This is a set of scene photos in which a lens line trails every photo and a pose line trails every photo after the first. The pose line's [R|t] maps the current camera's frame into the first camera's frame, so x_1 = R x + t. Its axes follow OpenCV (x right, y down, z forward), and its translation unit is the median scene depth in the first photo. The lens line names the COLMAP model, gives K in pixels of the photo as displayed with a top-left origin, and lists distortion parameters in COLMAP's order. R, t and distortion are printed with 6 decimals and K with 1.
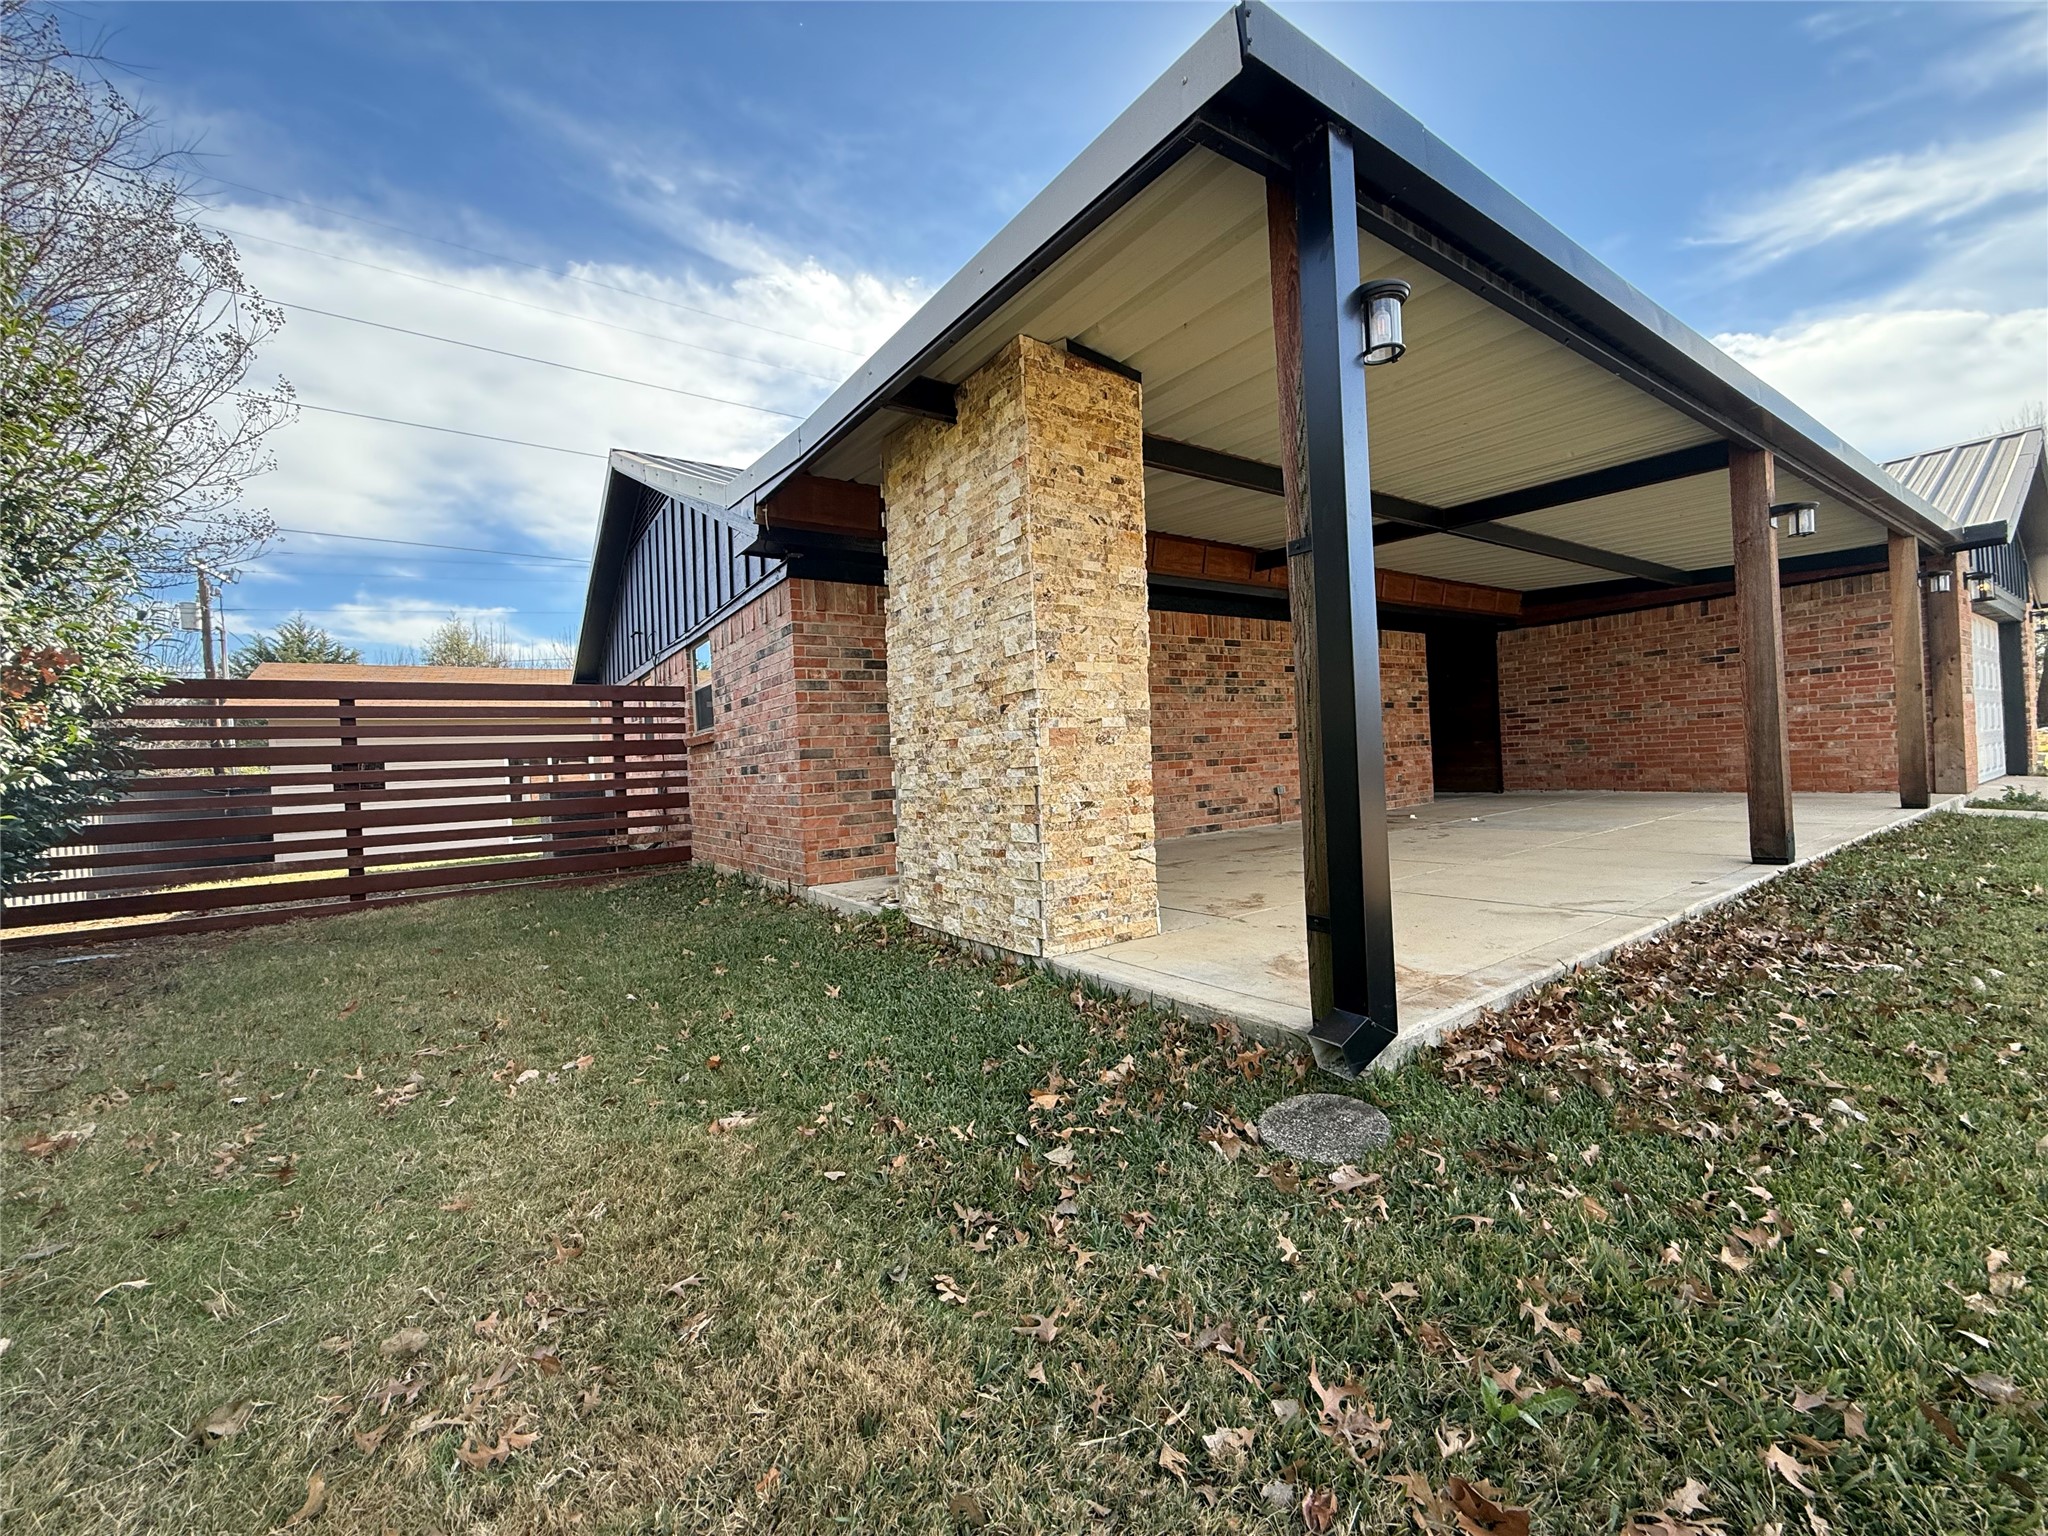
lens RADIAL K [[822.8, 0, 1027.2], [0, 822.8, 764.9], [0, 0, 1]] dist [0.002812, -0.000438]
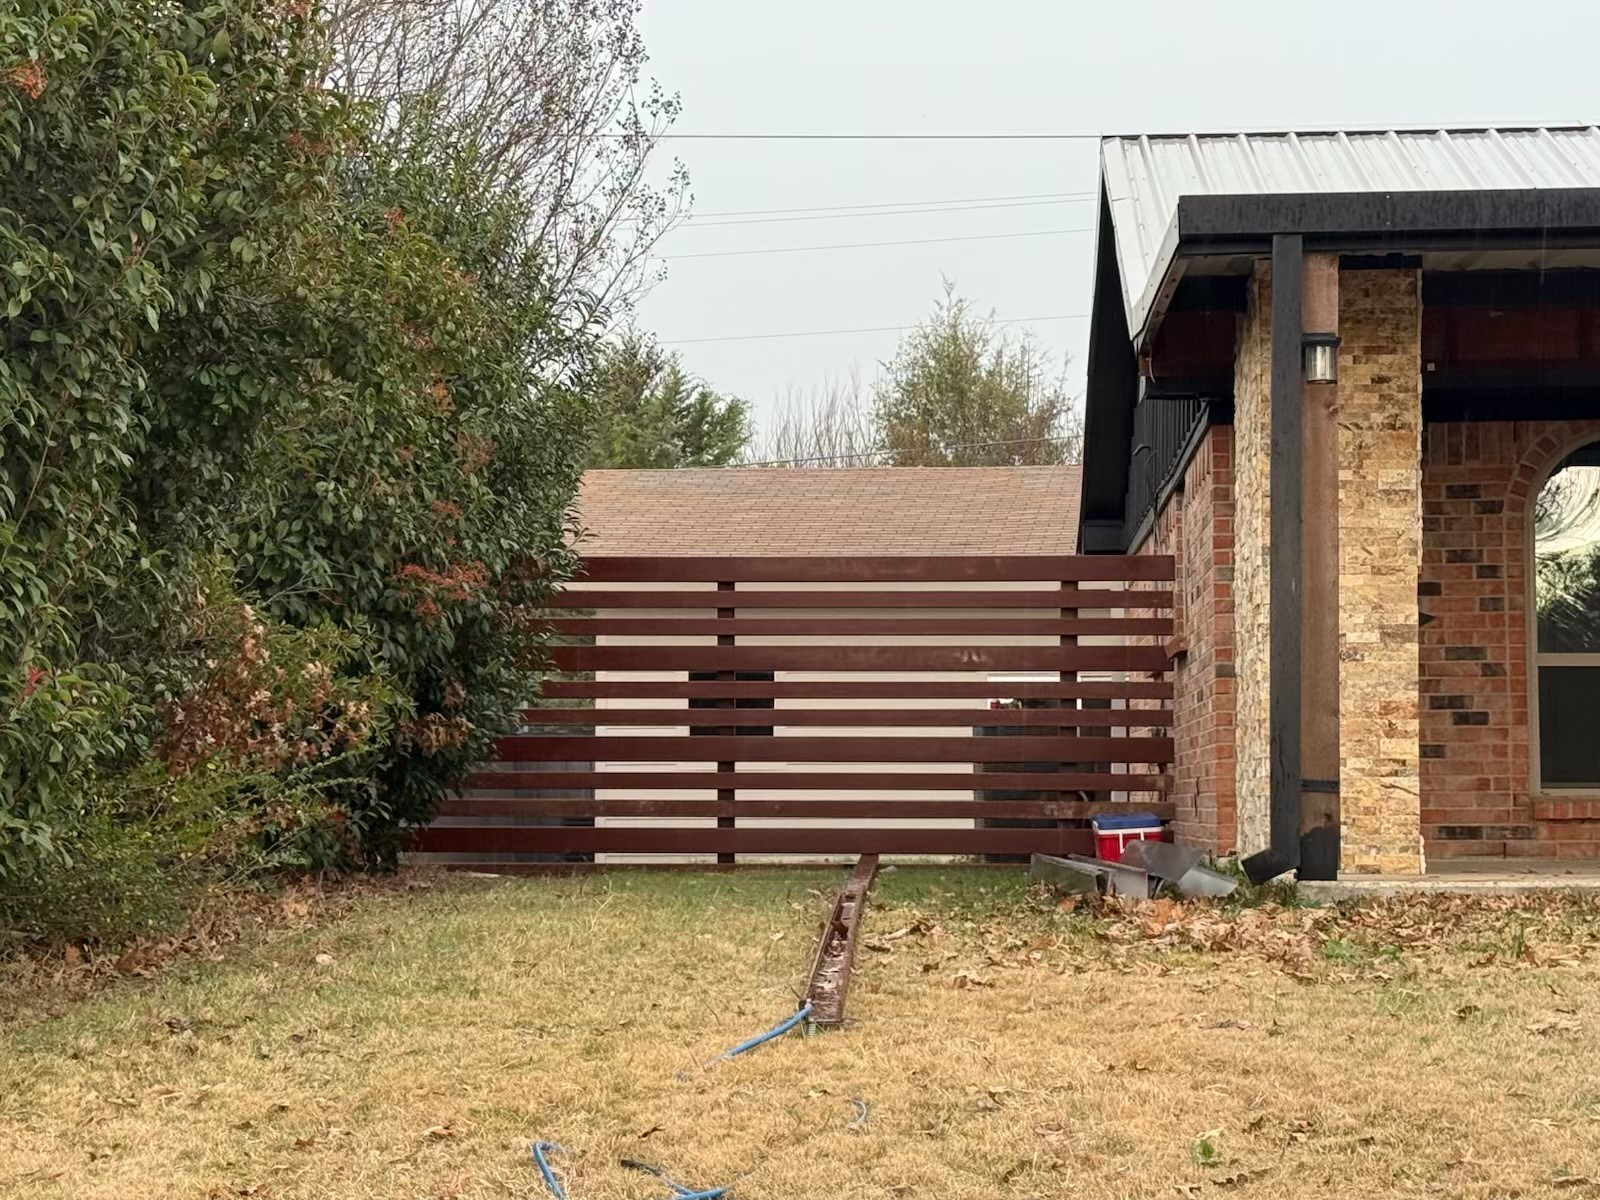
lens RADIAL K [[3244.0, 0, 793.3], [0, 3244.0, 602.7], [0, 0, 1]] dist [0.000874, 0.000000]
pose [[0.788475, 0.011601, -0.614957, 1.456625], [-0.039830, 0.998687, -0.032228, 0.041533], [0.613776, 0.049905, 0.787902, -1.807813]]
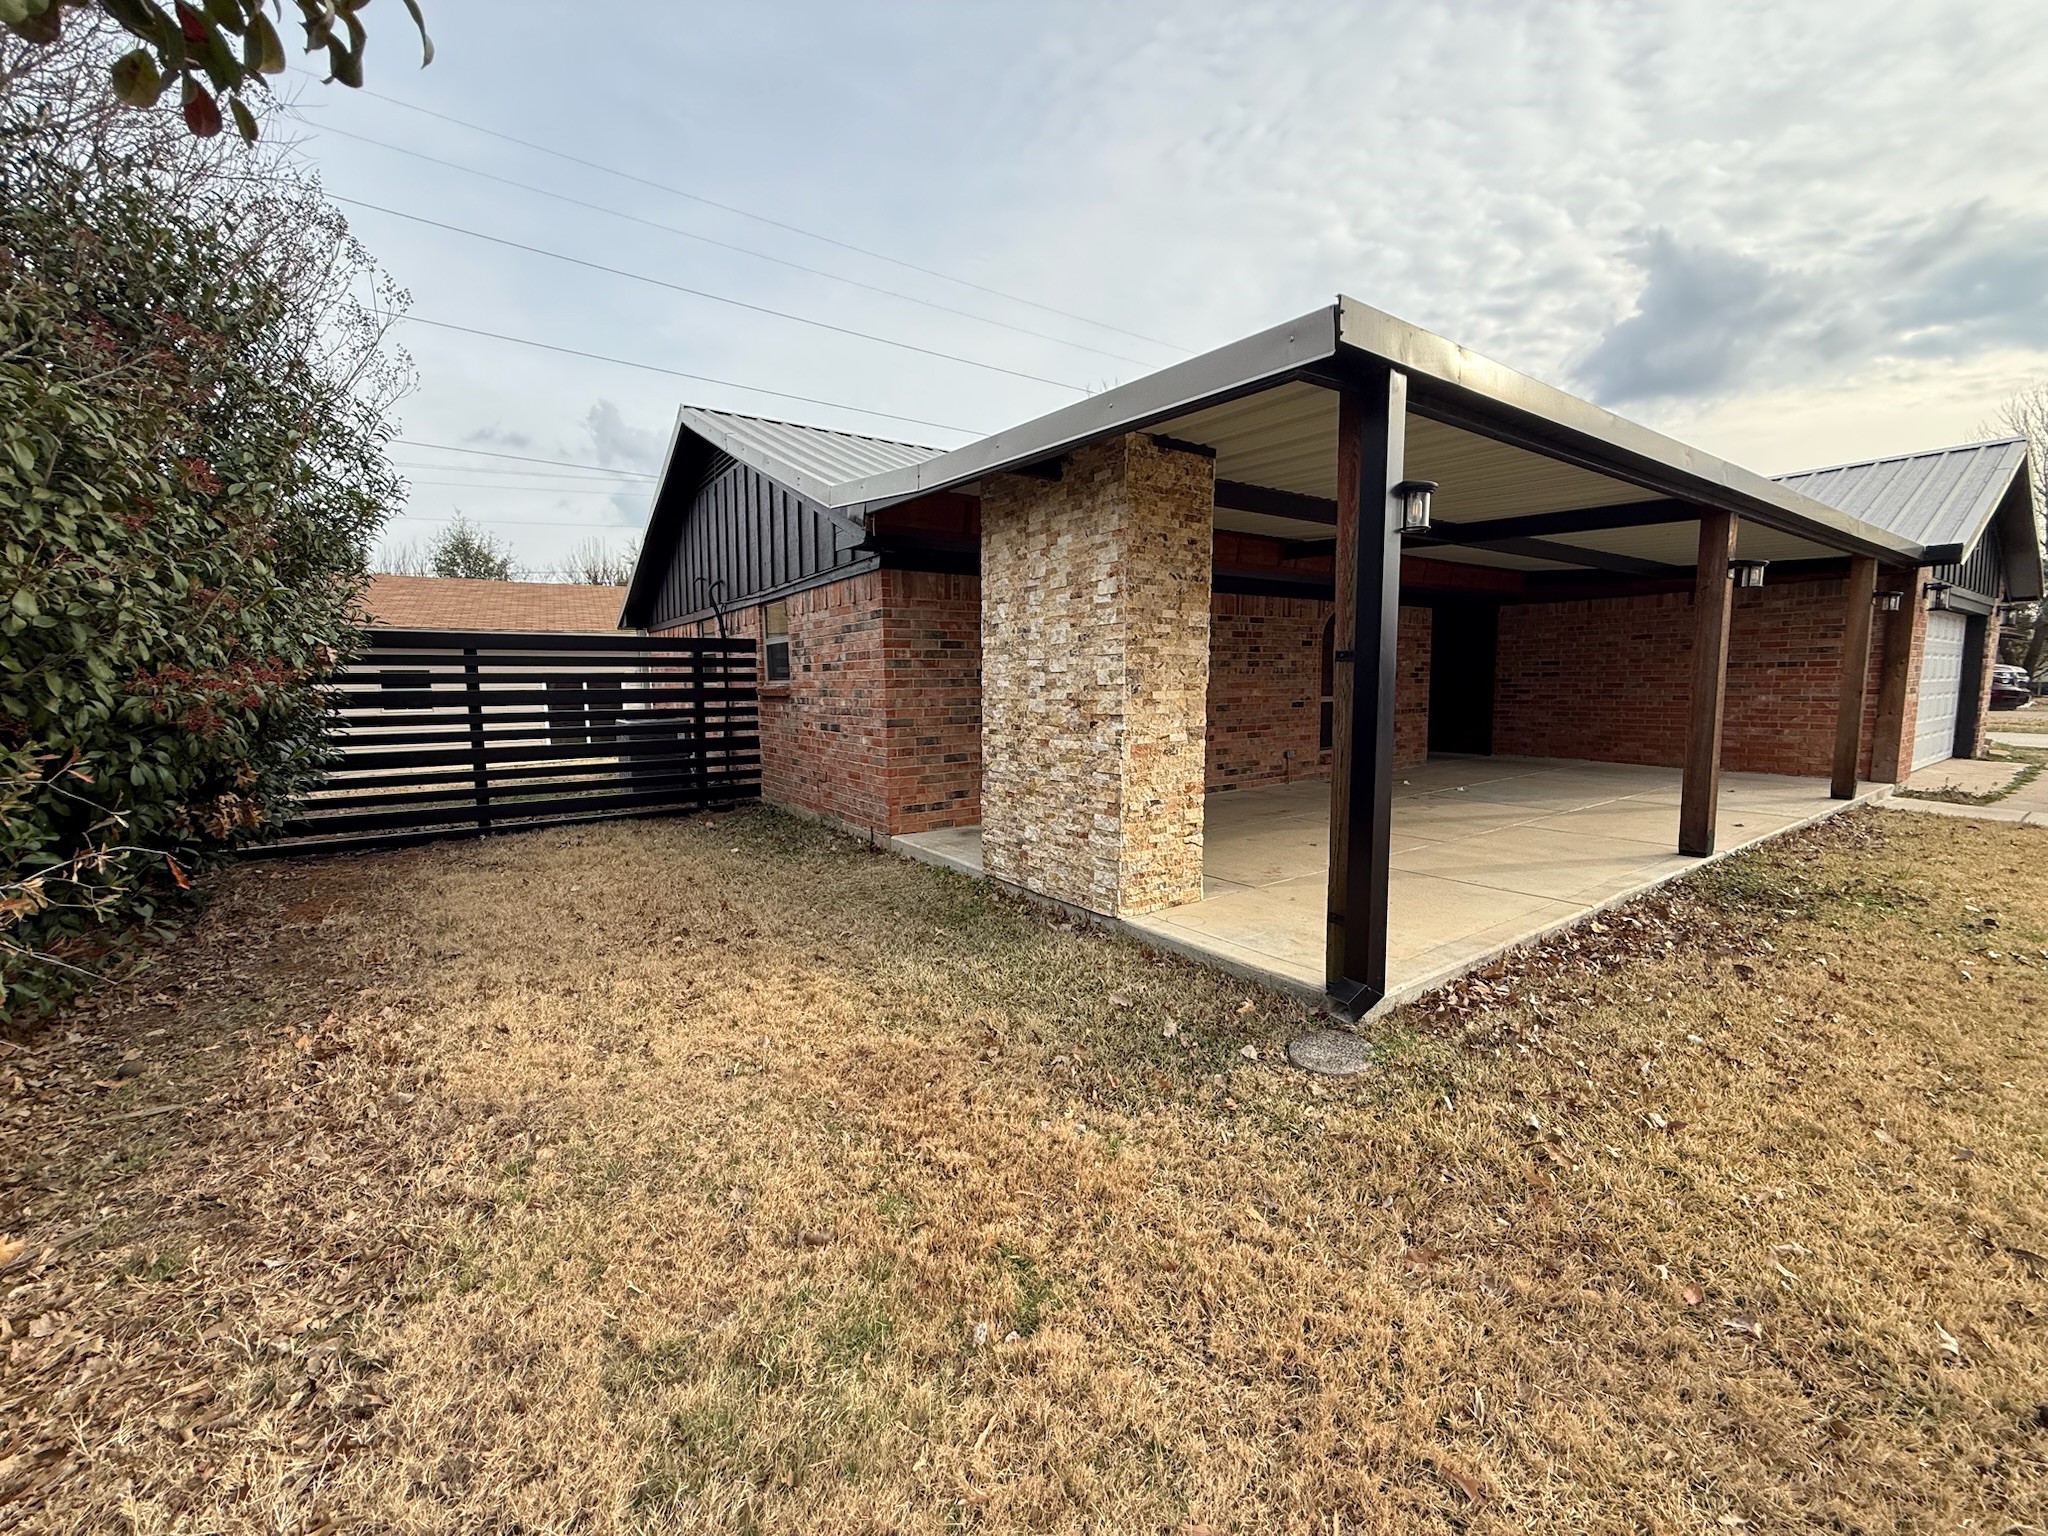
lens RADIAL K [[822.8, 0, 1028.5], [0, 822.8, 767.6], [0, 0, 1]] dist [0.002812, -0.000438]
pose [[0.999180, 0.039501, 0.008840, -0.105123], [-0.040202, 0.993881, 0.102885, -0.098873], [-0.004722, -0.103156, 0.994654, -0.206256]]
